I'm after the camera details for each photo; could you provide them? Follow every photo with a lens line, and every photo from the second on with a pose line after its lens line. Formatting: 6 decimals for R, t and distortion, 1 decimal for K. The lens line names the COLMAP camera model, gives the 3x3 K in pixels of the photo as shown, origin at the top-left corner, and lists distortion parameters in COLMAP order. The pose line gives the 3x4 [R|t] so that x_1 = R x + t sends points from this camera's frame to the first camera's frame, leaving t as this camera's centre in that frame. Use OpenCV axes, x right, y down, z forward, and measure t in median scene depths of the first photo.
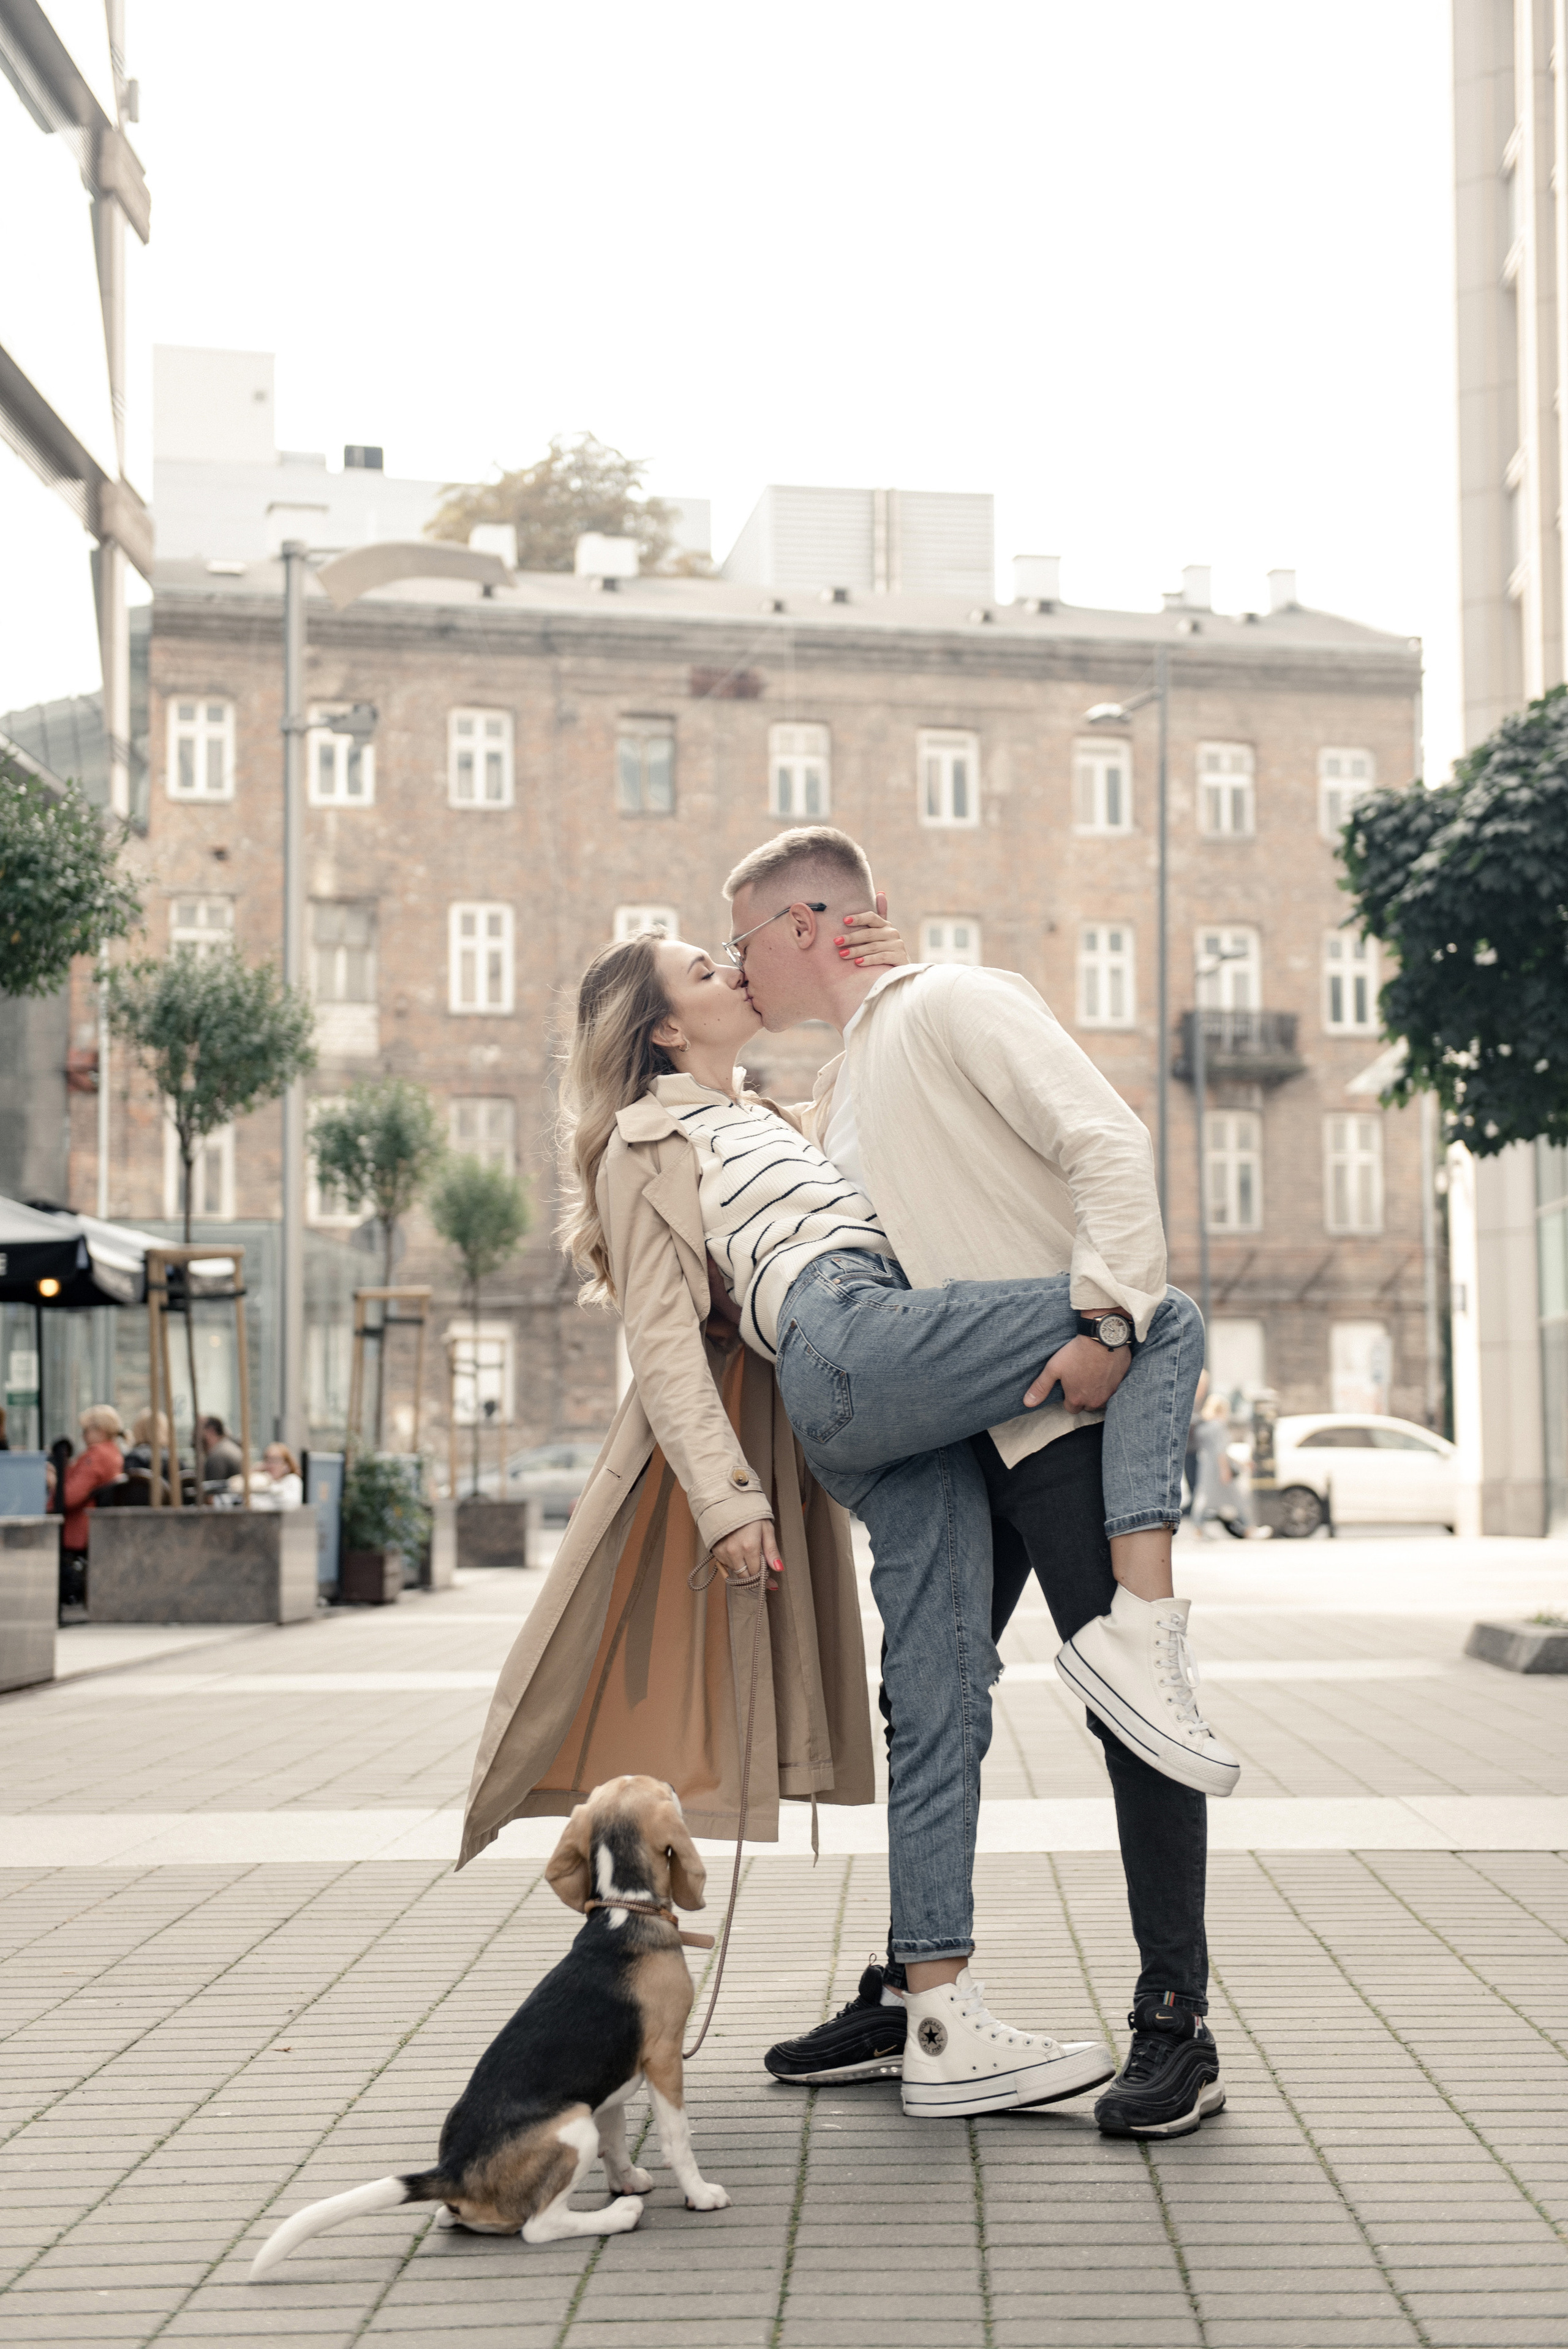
lens RADIAL K [[3441.6, 0, 784.0], [0, 3441.6, 1174.5], [0, 0, 1]] dist [0.115704, -0.000910]
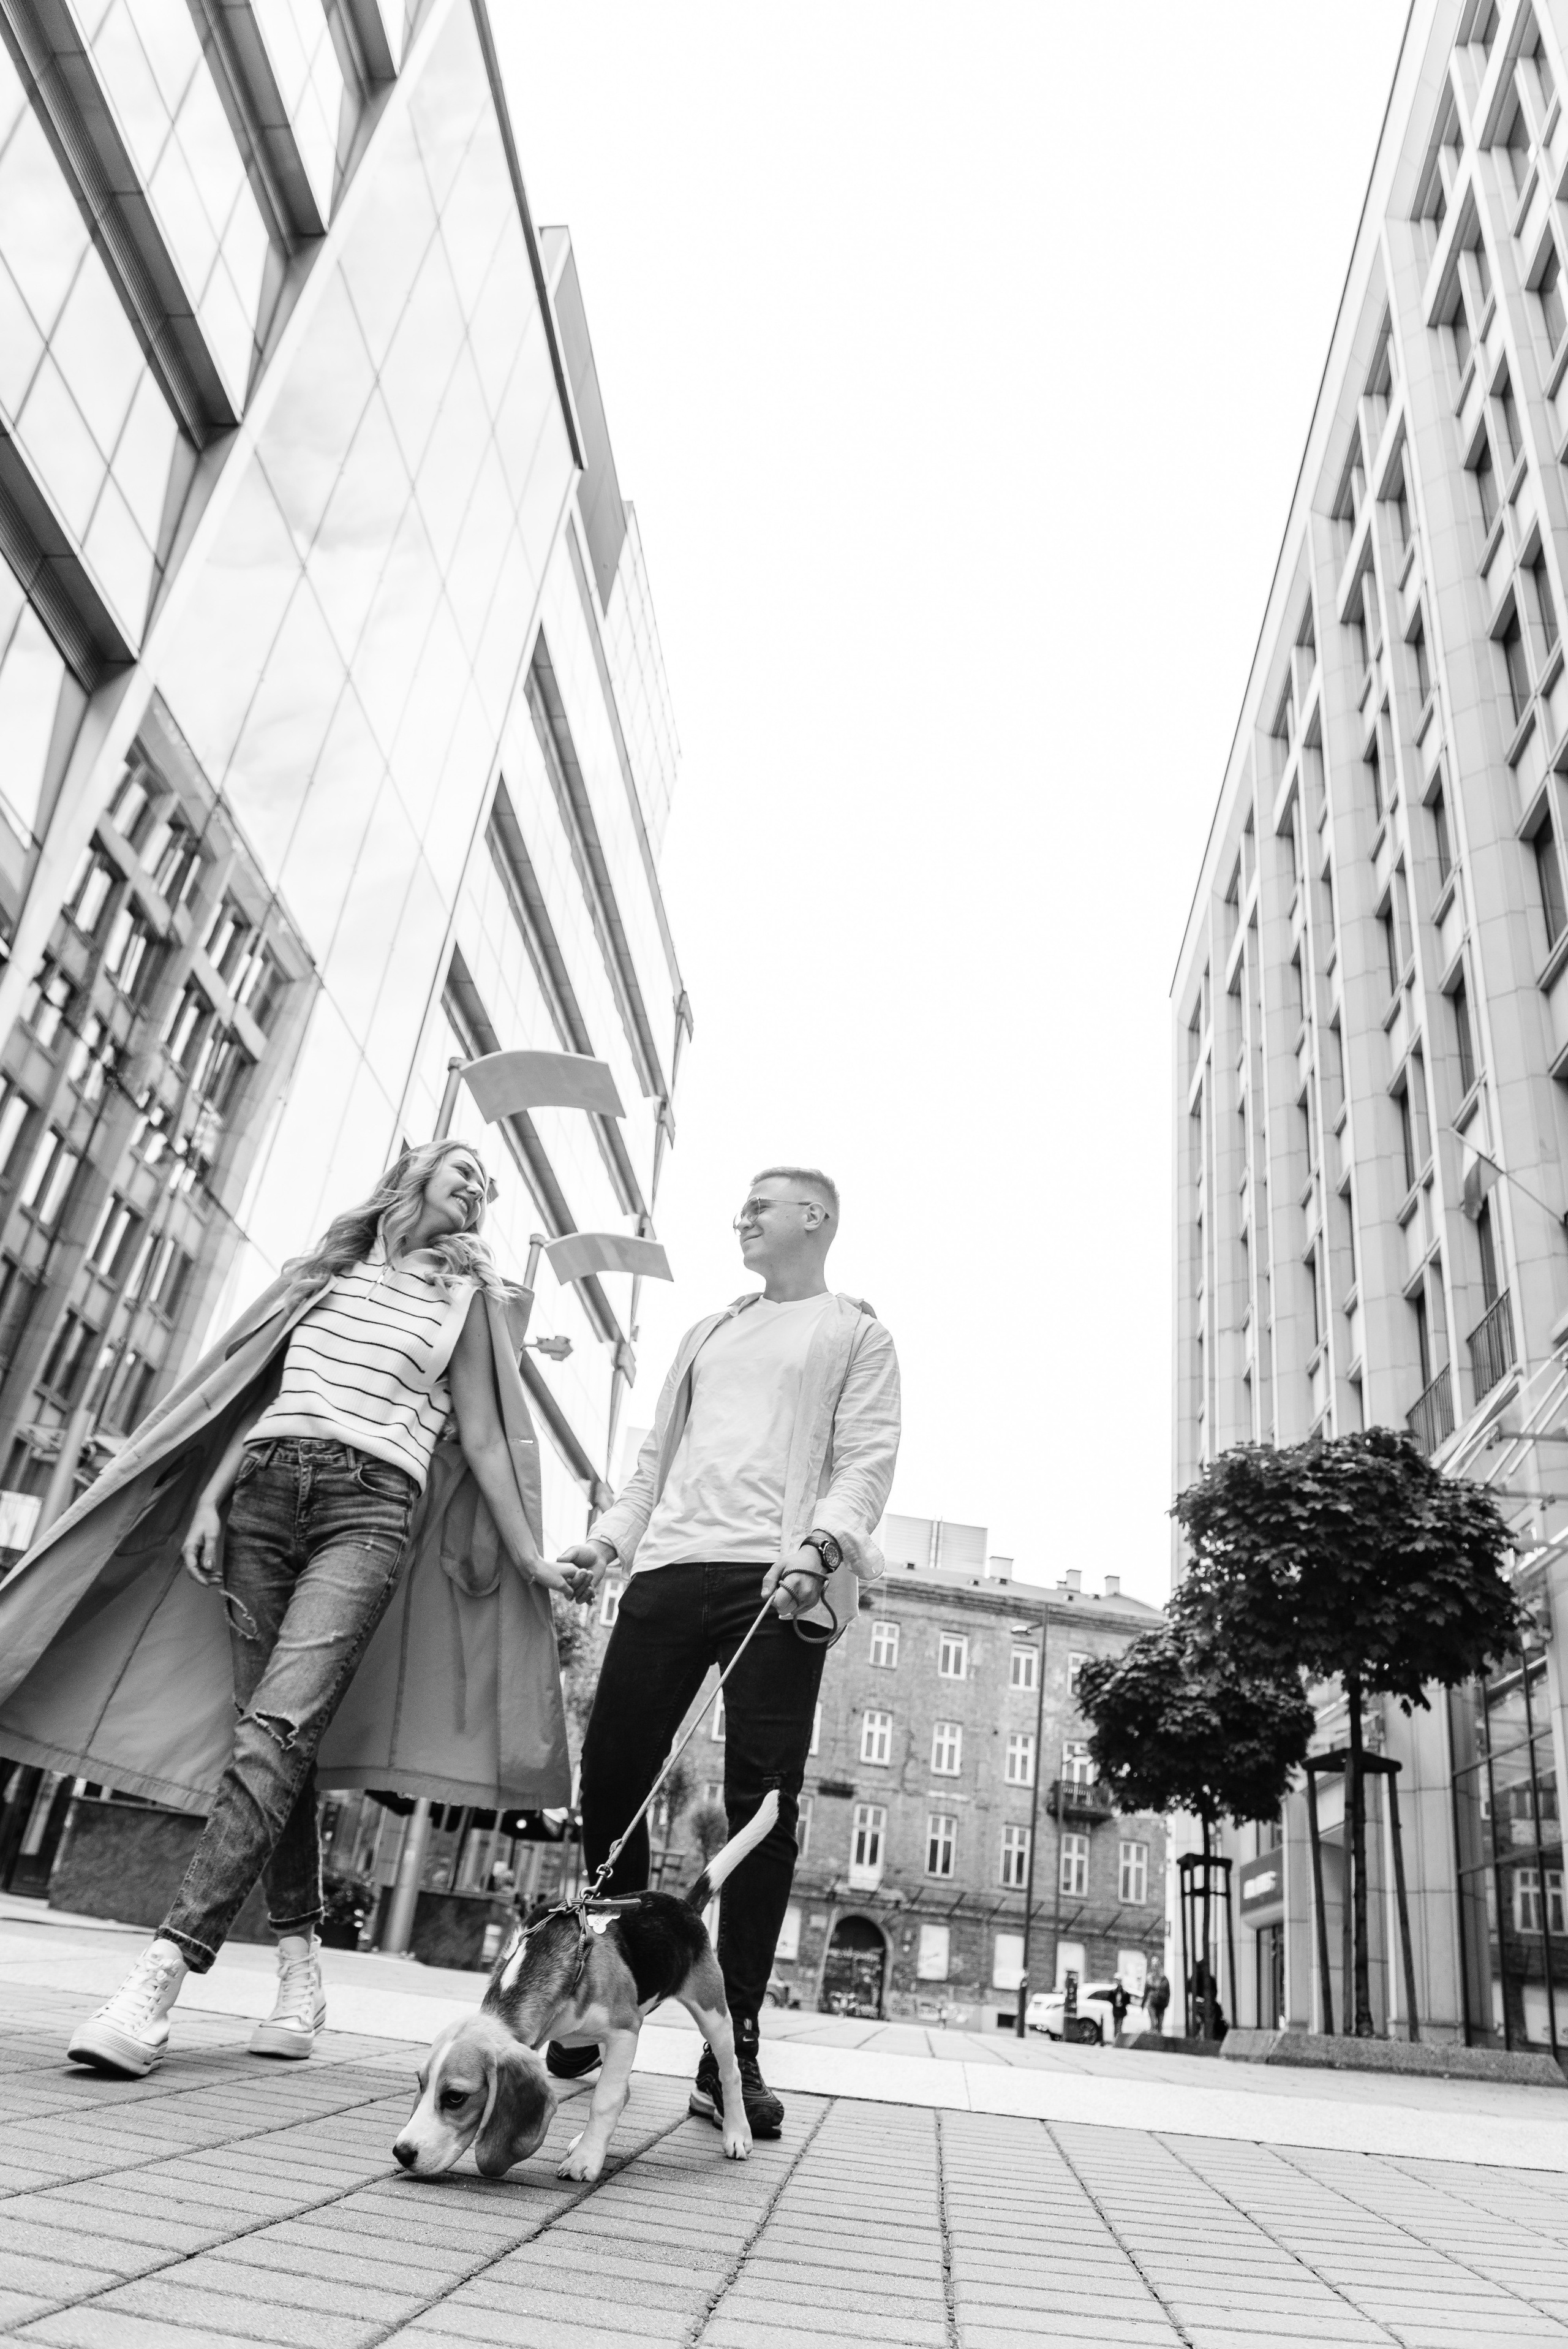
lens RADIAL K [[1584.7, 0, 784.0], [0, 1584.7, 1174.5], [0, 0, 1]] dist [-0.054741, 0.000670]
pose [[0.991864, 0.089779, -0.090253, 0.008694], [-0.118118, 0.913443, -0.389449, 0.014337], [0.047477, 0.396941, 0.916615, -0.067338]]
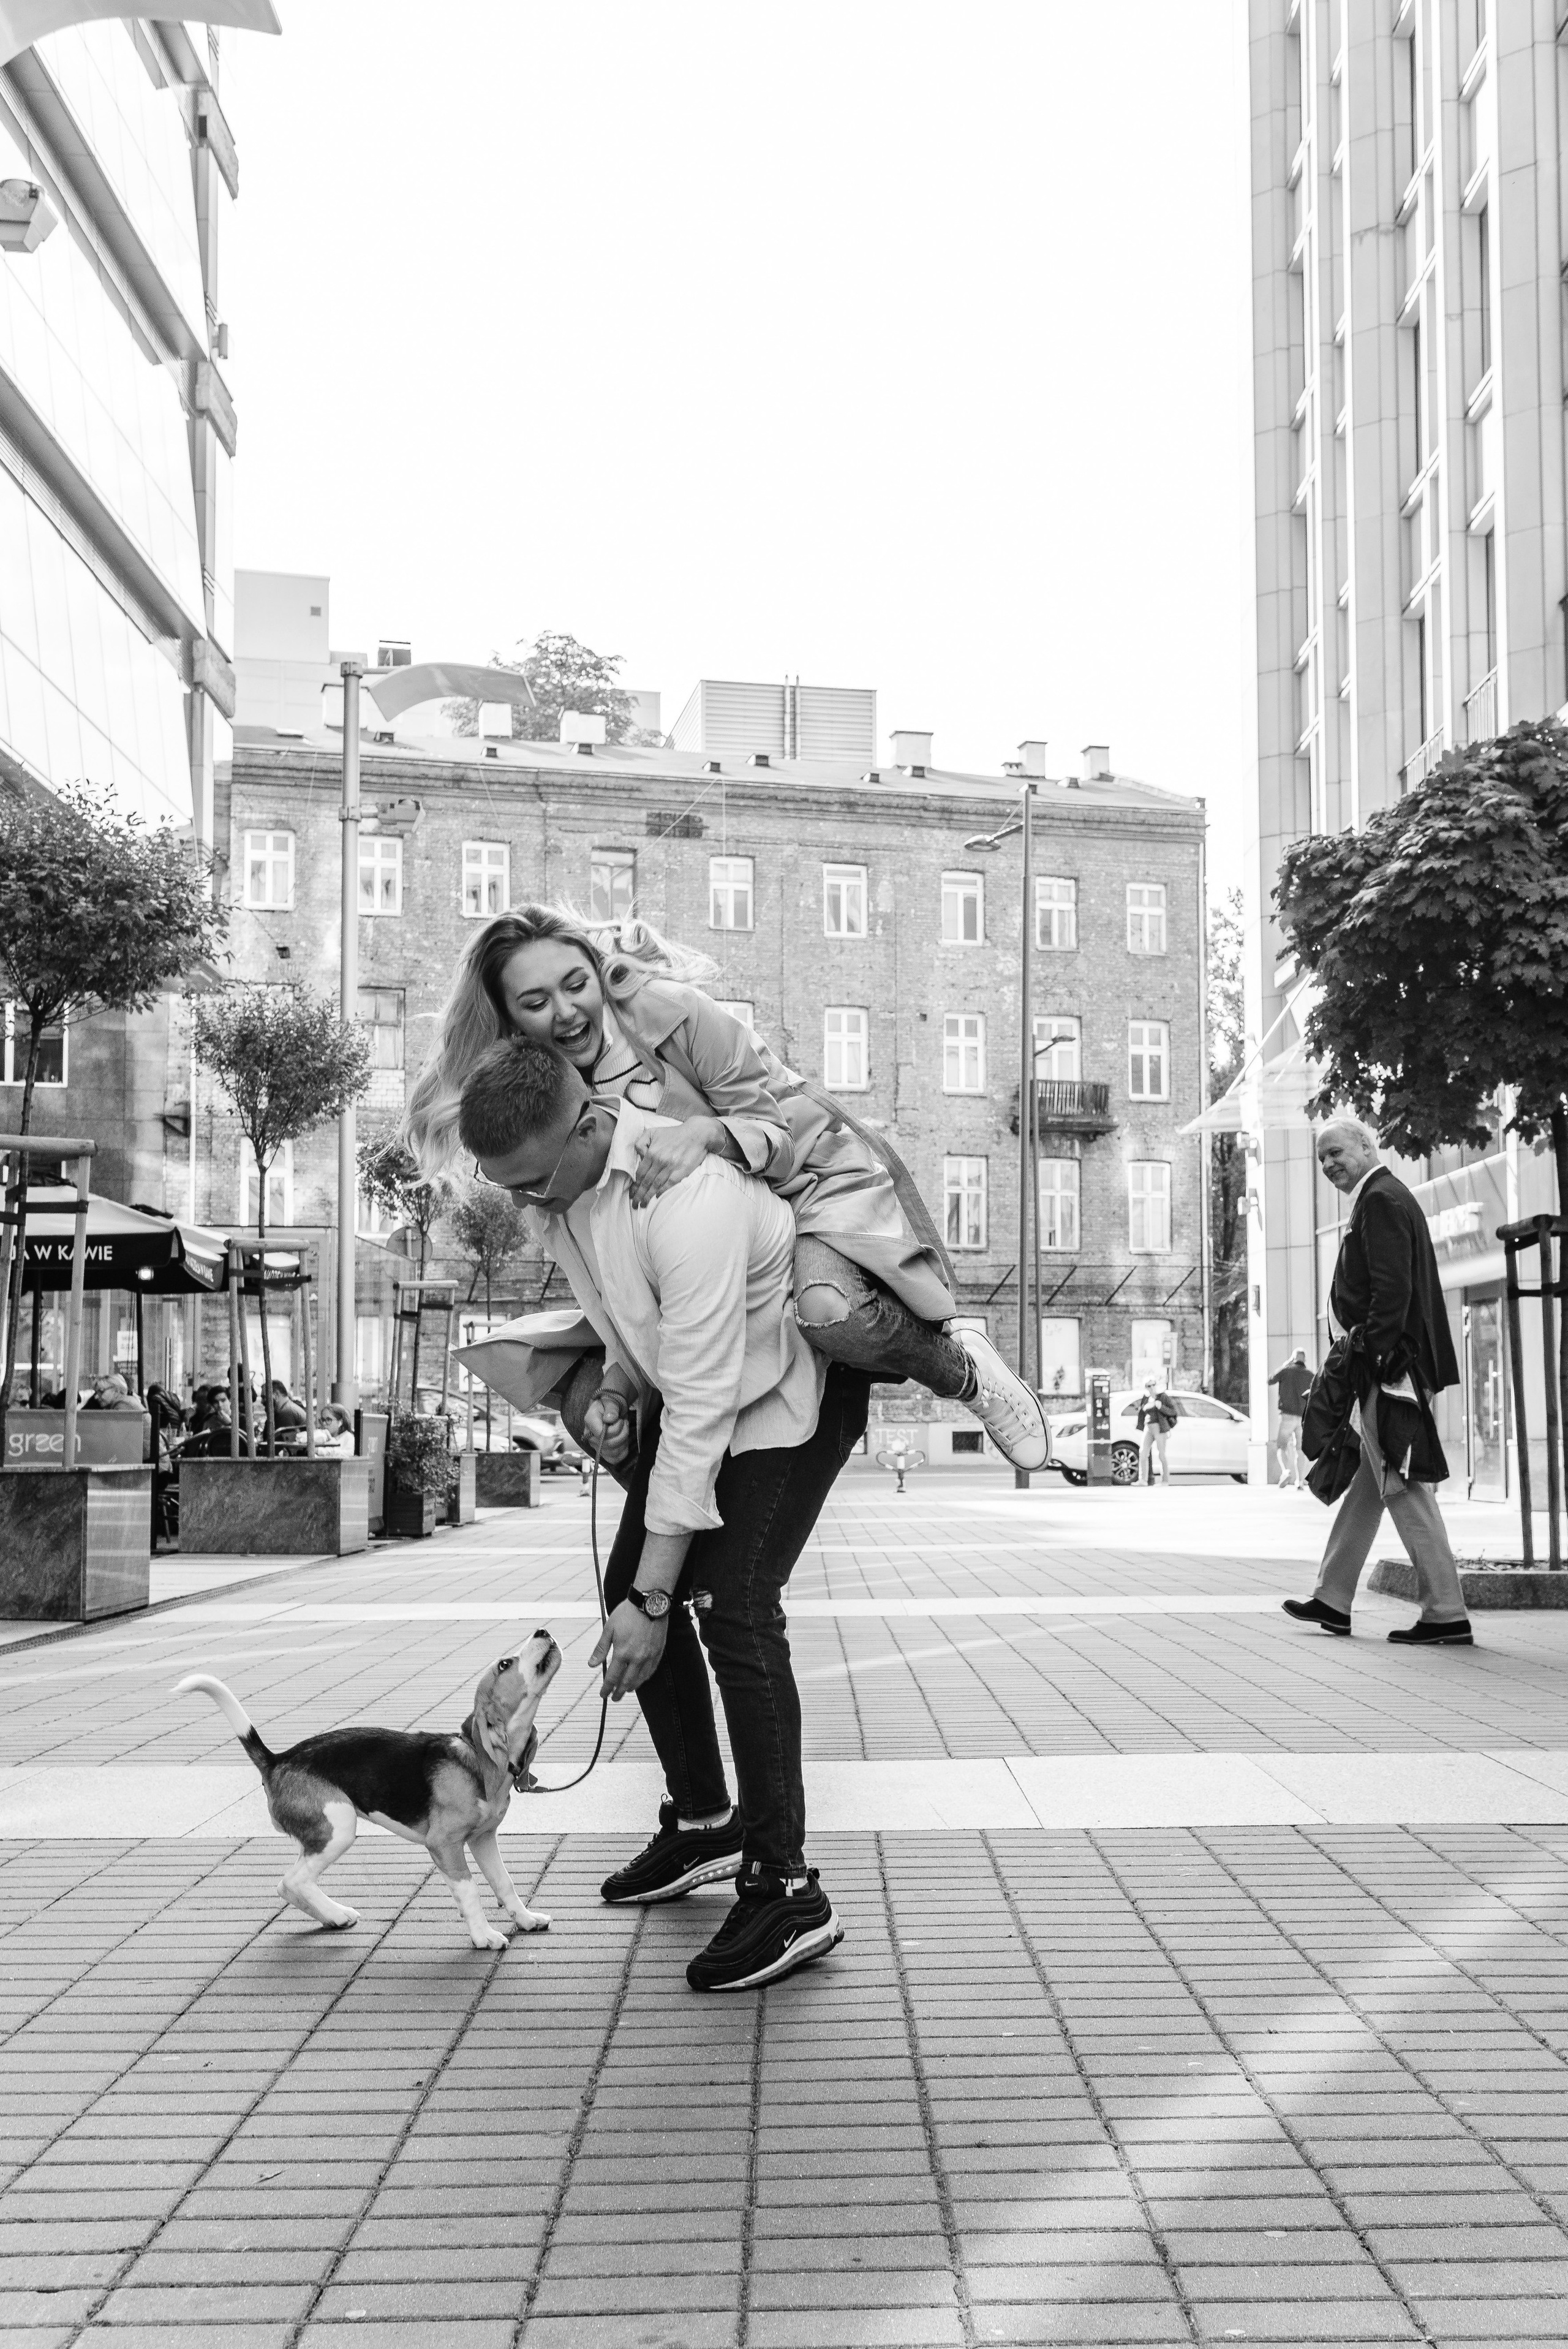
lens RADIAL K [[2560.8, 0, 785.4], [0, 2560.8, 1263.8], [0, 0, 1]] dist [0.014125, -0.002832]
pose [[0.999421, 0.007434, 0.033204, -0.011061], [-0.008111, 0.999761, 0.020311, 0.005267], [-0.033045, -0.020568, 0.999242, 0.056948]]
